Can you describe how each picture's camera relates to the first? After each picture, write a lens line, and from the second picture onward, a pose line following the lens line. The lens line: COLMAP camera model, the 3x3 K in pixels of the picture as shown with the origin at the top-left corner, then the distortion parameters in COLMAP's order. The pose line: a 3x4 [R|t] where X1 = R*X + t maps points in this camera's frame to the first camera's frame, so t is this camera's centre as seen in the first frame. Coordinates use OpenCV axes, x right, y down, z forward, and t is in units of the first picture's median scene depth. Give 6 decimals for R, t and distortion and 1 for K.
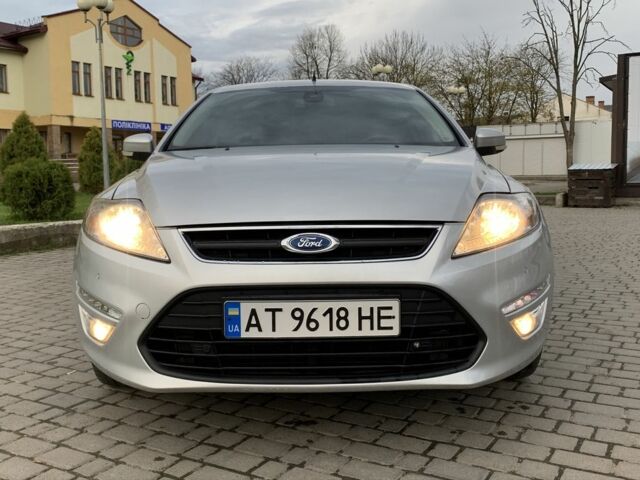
lens RADIAL K [[680.7, 0, 320.5], [0, 680.7, 223.4], [0, 0, 1]] dist [0.112675, -0.271575]
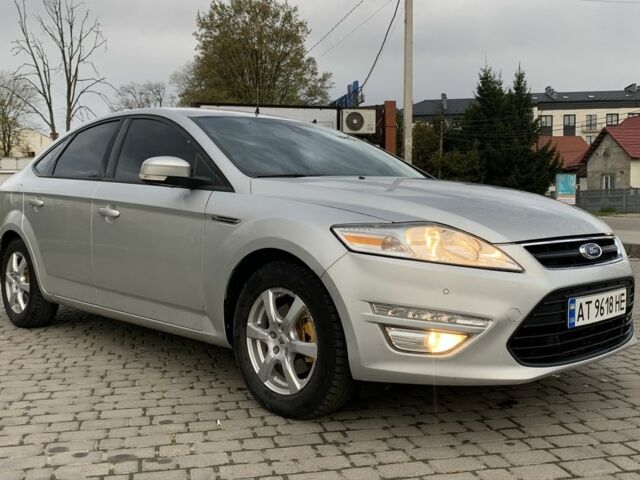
lens RADIAL K [[710.5, 0, 320.0], [0, 710.5, 240.0], [0, 0, 1]] dist [0.004021, -0.014816]
pose [[0.715459, -0.024438, 0.698227, -0.090117], [0.047563, 0.998773, -0.013780, 0.000116], [-0.697034, 0.043069, 0.715744, 0.024739]]
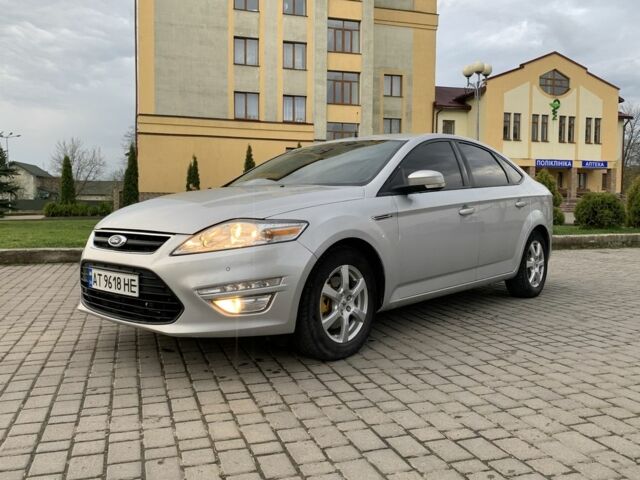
lens RADIAL K [[572.9, 0, 320.0], [0, 572.9, 240.0], [0, 0, 1]] dist [0.071529, -0.112721]
pose [[0.744575, 0.060108, -0.664828, 0.092354], [-0.067004, 0.997638, 0.015156, -0.002037], [0.664168, 0.033261, 0.746843, 0.014411]]
